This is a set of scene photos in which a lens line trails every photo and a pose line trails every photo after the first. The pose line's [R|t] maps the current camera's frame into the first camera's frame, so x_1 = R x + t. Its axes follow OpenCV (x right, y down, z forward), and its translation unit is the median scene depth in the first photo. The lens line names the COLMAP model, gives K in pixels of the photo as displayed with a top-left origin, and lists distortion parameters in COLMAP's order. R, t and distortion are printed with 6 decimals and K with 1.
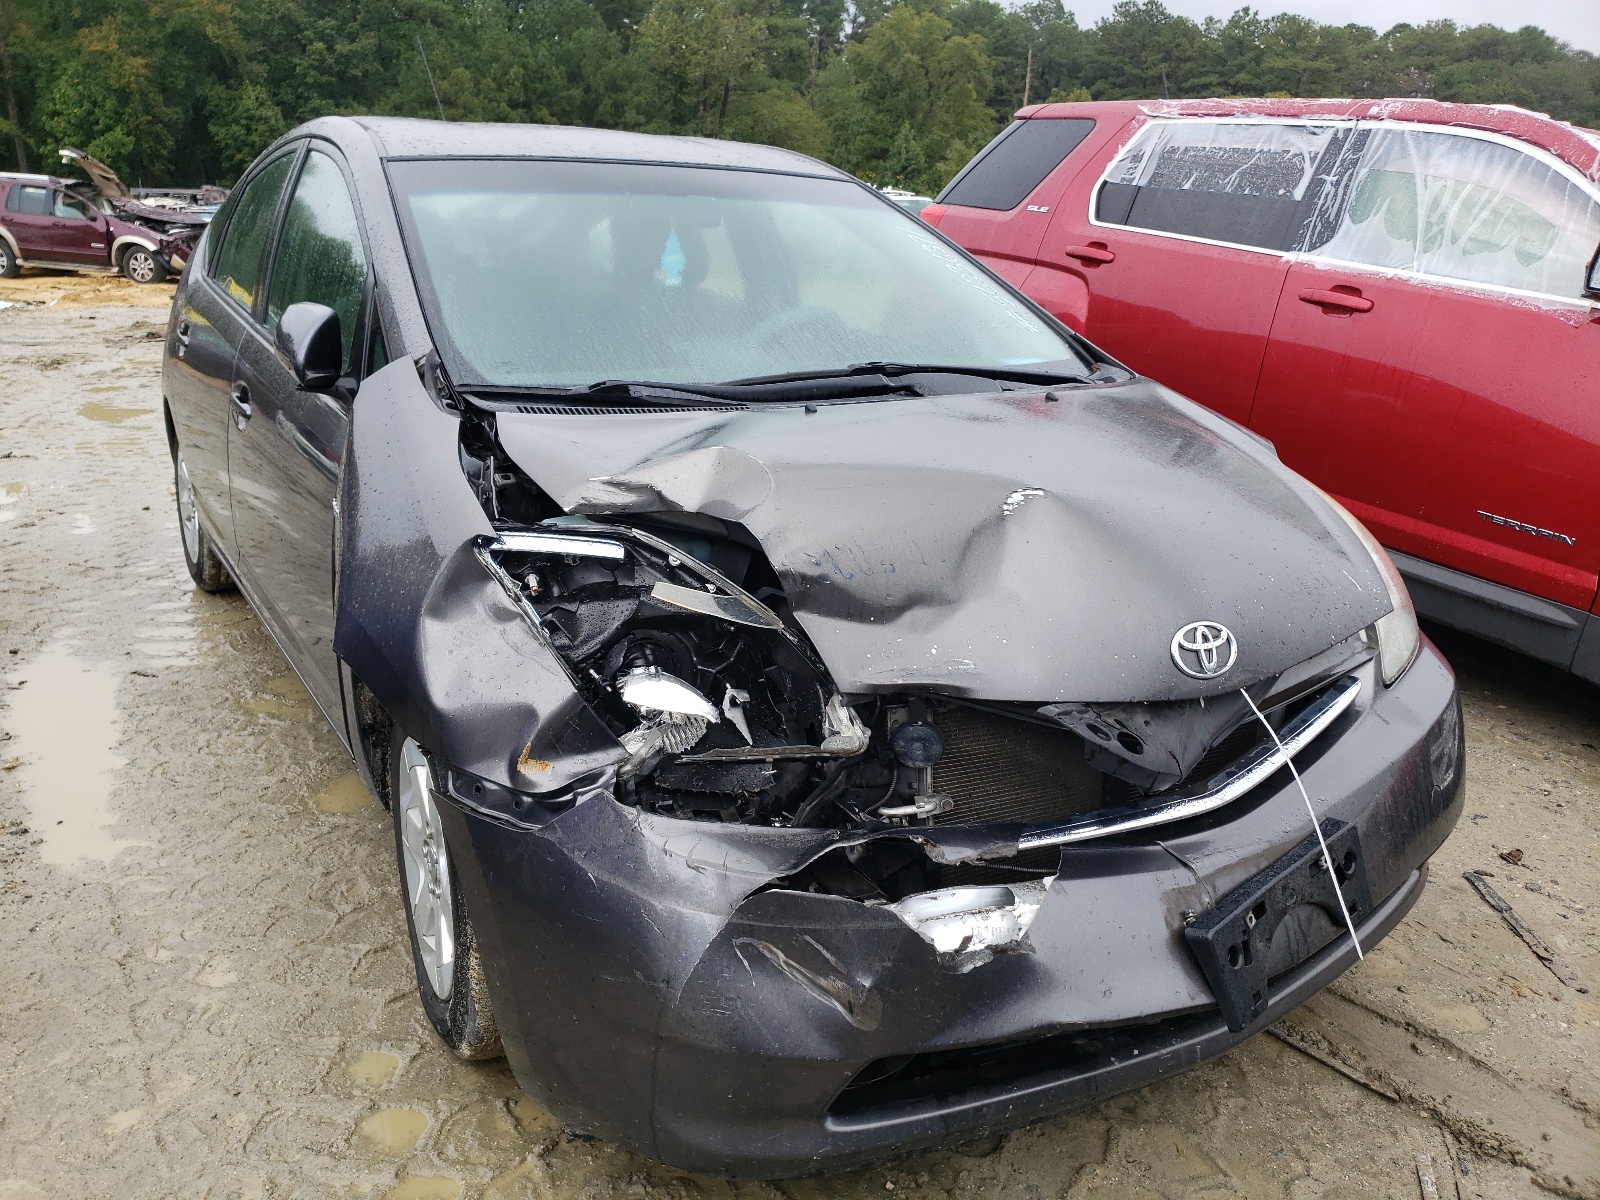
lens RADIAL K [[1302.0, 0, 799.4], [0, 1302.0, 599.0], [0, 0, 1]] dist [-0.001123, 0.002157]
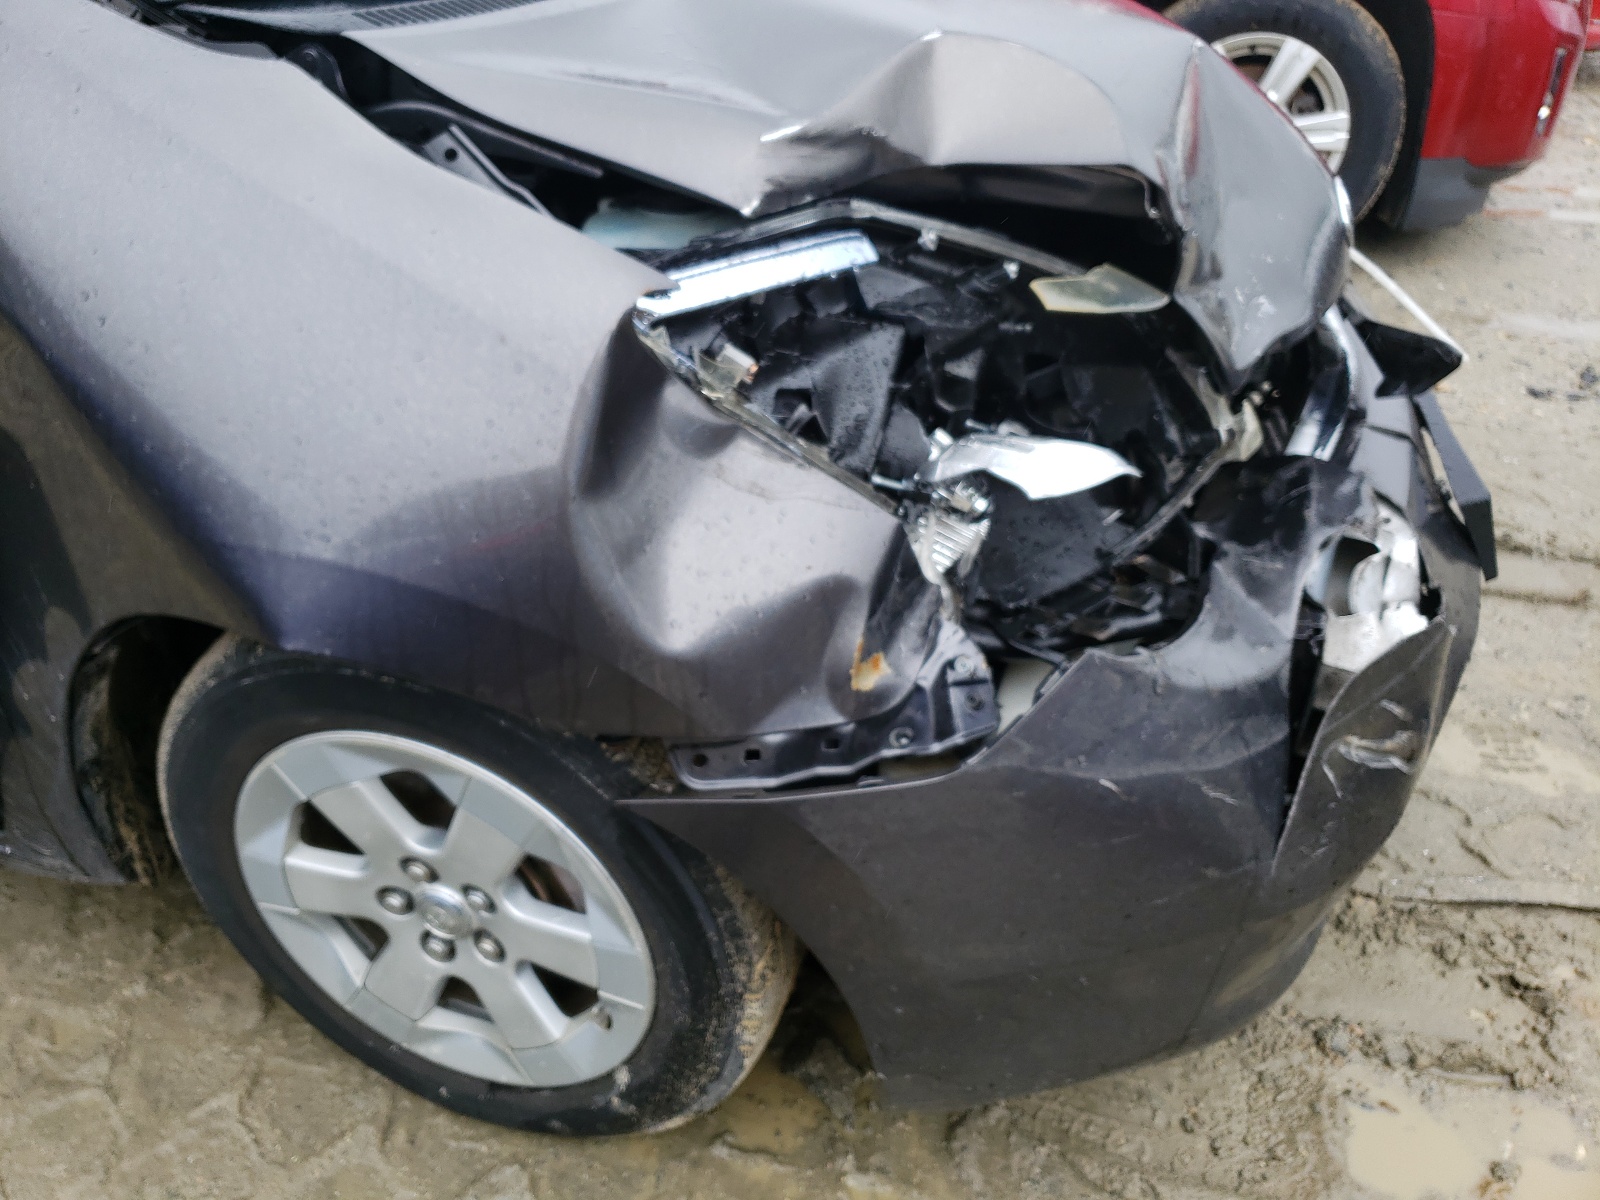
lens RADIAL K [[1302.0, 0, 799.9], [0, 1302.0, 597.6], [0, 0, 1]] dist [-0.001123, 0.002157]
pose [[0.723475, -0.429084, 0.540805, -0.505330], [0.251345, 0.893330, 0.372541, -0.113781], [-0.642969, -0.133595, 0.754150, 0.592381]]
